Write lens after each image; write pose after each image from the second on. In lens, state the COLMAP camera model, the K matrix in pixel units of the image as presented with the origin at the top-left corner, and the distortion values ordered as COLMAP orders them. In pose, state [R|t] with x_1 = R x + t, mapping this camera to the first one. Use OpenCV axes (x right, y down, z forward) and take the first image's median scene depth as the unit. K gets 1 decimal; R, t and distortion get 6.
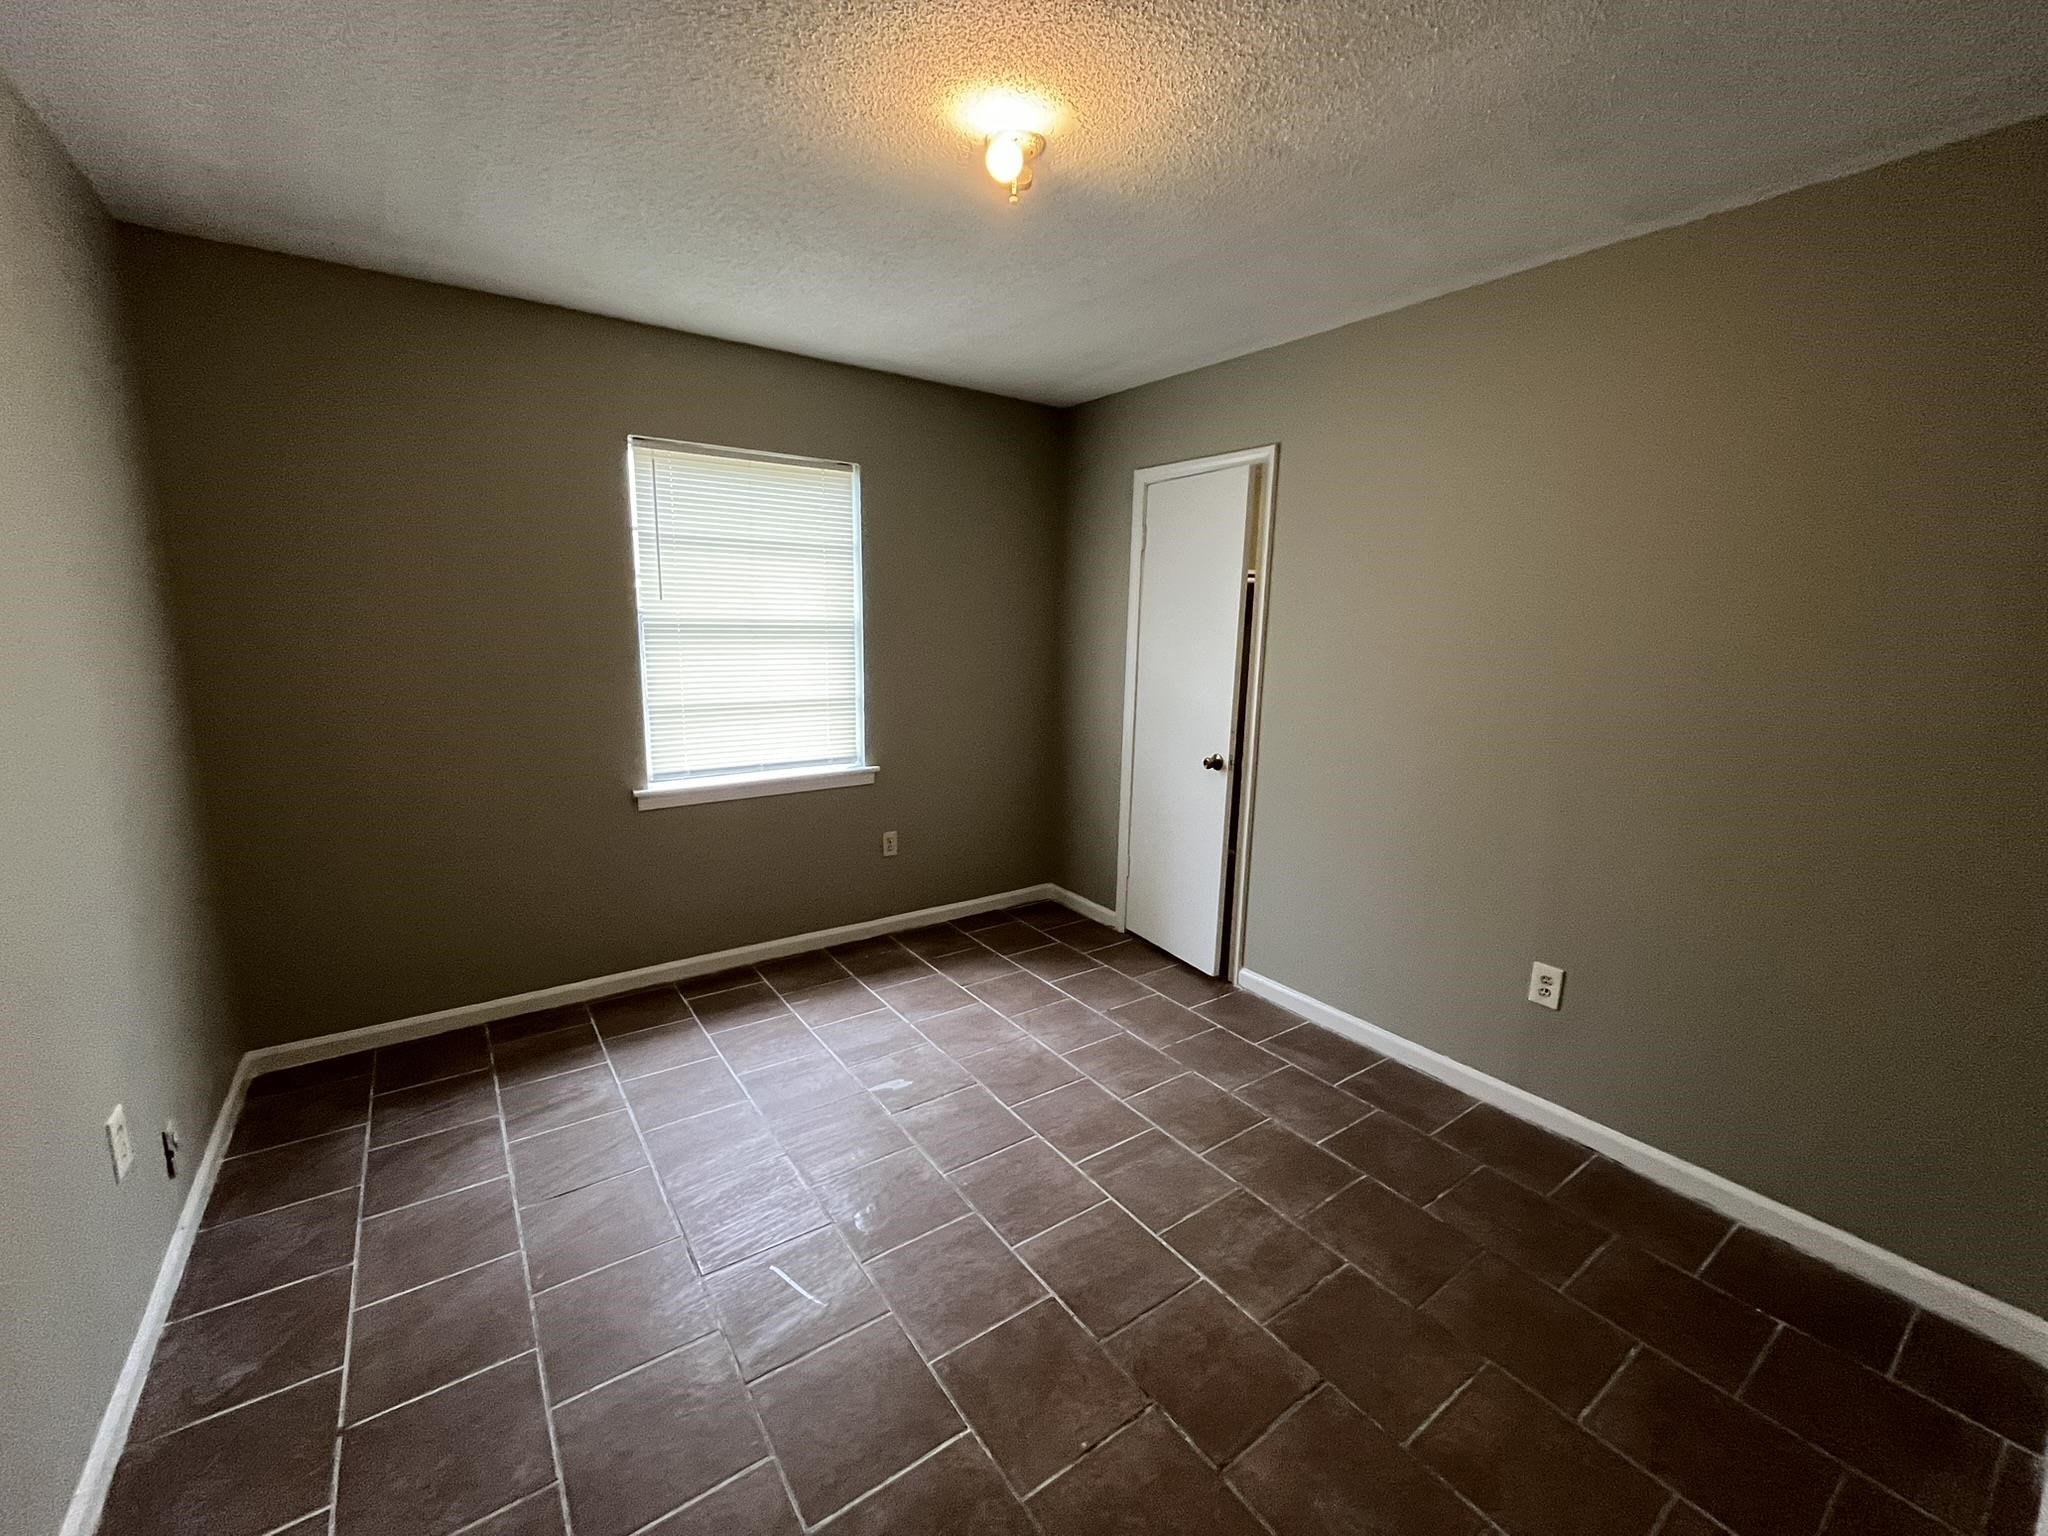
lens RADIAL K [[839.1, 0, 1042.9], [0, 839.1, 767.1], [0, 0, 1]] dist [0.000912, -0.000308]
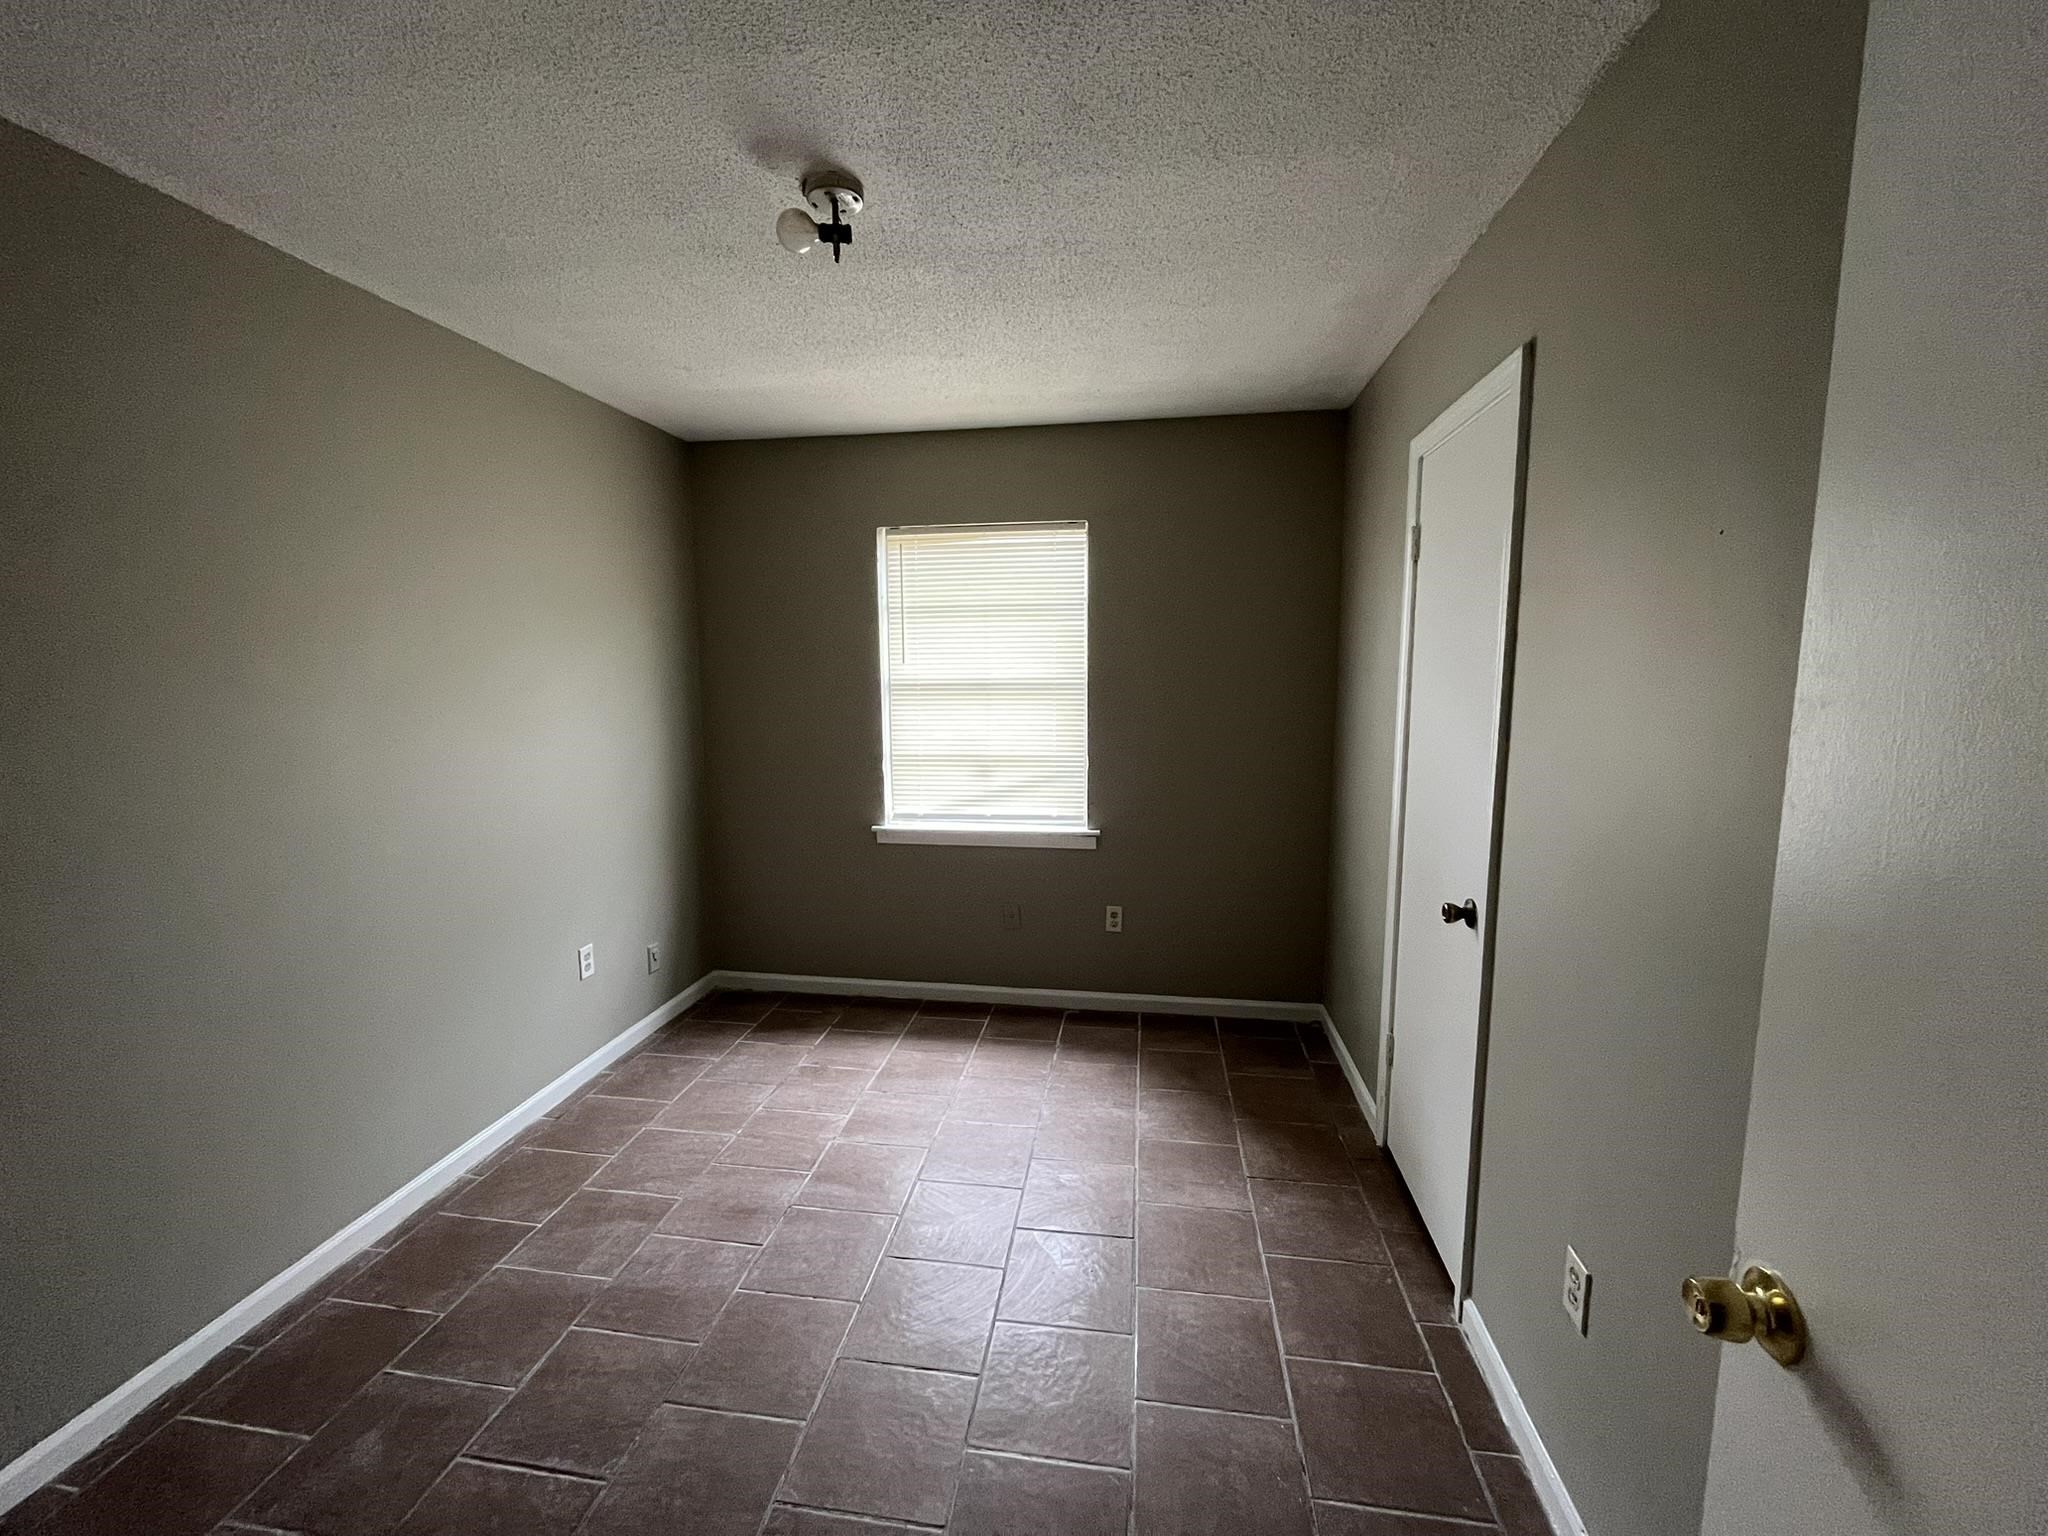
lens RADIAL K [[839.1, 0, 1018.4], [0, 839.1, 779.4], [0, 0, 1]] dist [0.000912, -0.000308]
pose [[0.708888, 0.075048, -0.701317, 0.423072], [-0.106204, 0.994344, -0.000946, -0.050855], [0.697279, 0.075154, 0.712849, 0.272378]]
